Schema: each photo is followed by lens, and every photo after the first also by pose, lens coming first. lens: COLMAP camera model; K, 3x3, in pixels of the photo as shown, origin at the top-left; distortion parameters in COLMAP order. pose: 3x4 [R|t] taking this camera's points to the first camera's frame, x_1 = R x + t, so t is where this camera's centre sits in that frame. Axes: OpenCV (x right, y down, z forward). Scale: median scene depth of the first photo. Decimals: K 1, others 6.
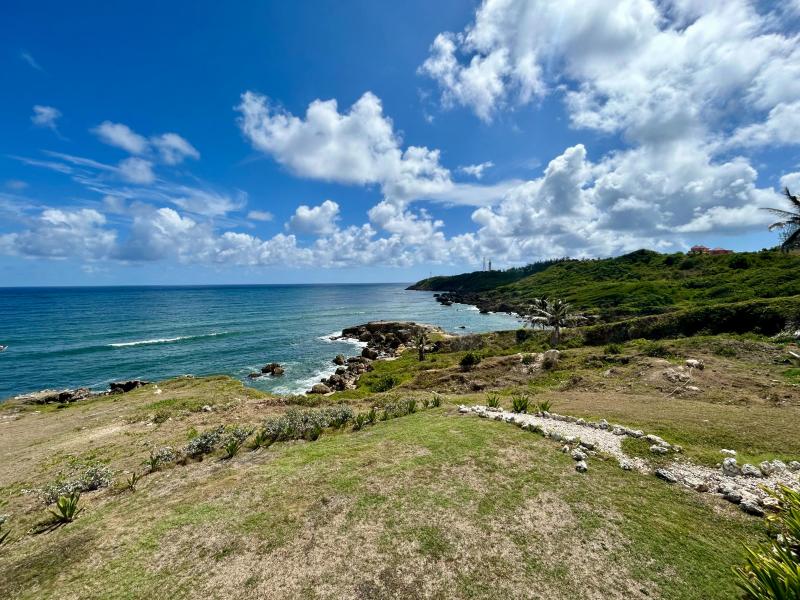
lens RADIAL K [[323.5, 0, 398.5], [0, 323.5, 295.8], [0, 0, 1]] dist [0.001060, 0.000312]
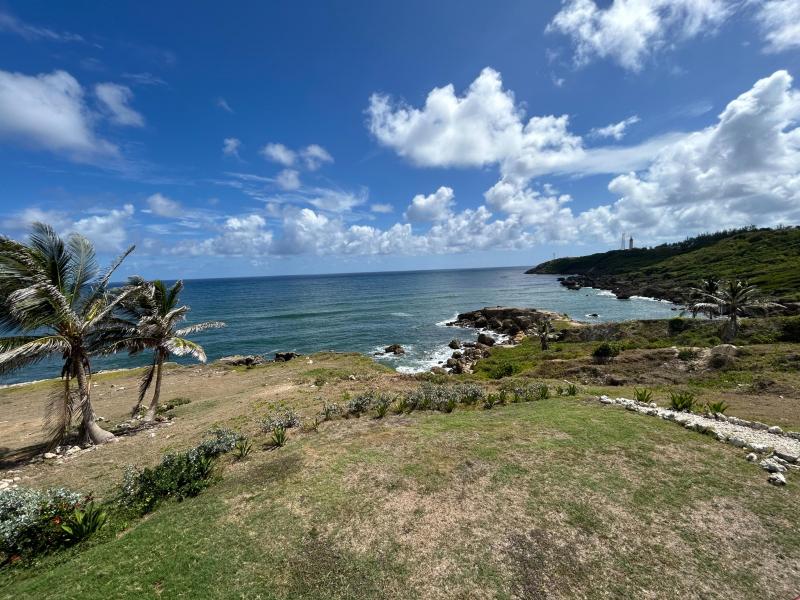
lens RADIAL K [[323.5, 0, 399.7], [0, 323.5, 296.8], [0, 0, 1]] dist [0.001060, 0.000312]
pose [[0.941629, 0.000879, -0.336652, -0.013338], [0.015163, 0.998871, 0.045018, 0.001091], [0.336312, -0.047494, 0.940552, -0.017532]]
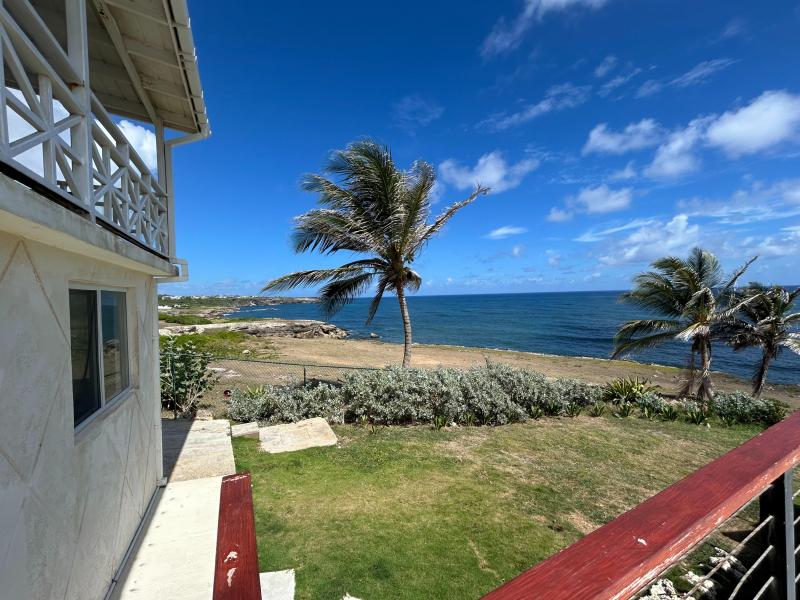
lens RADIAL K [[323.5, 0, 397.7], [0, 323.5, 304.1], [0, 0, 1]] dist [0.001060, 0.000312]
pose [[-0.132012, 0.038464, -0.990502, 0.101325], [-0.013667, 0.999081, 0.040619, 0.009667], [0.991154, 0.018899, -0.131365, -0.230574]]
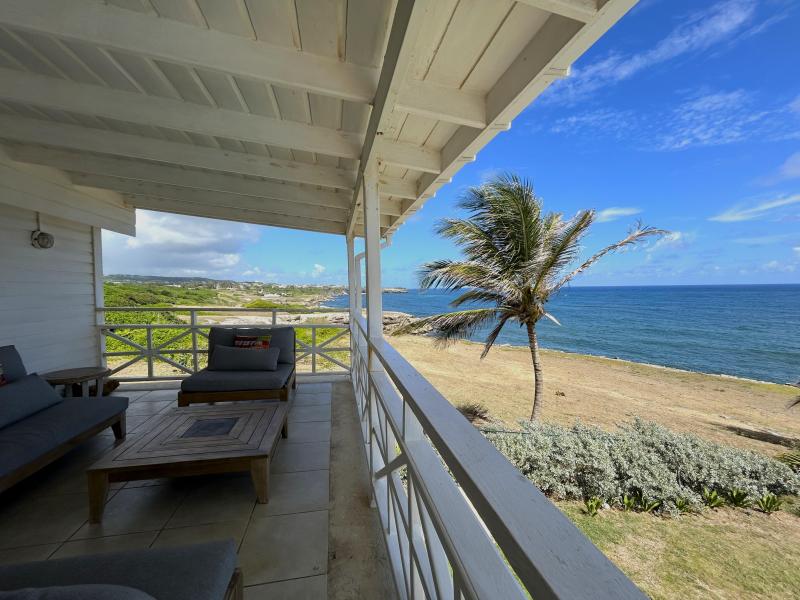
lens RADIAL K [[323.5, 0, 399.3], [0, 323.5, 302.8], [0, 0, 1]] dist [0.001060, 0.000312]
pose [[-0.376737, 0.056034, -0.924624, 0.096545], [-0.025458, 0.997165, 0.070803, -0.039476], [0.925970, 0.050213, -0.374243, -0.276388]]
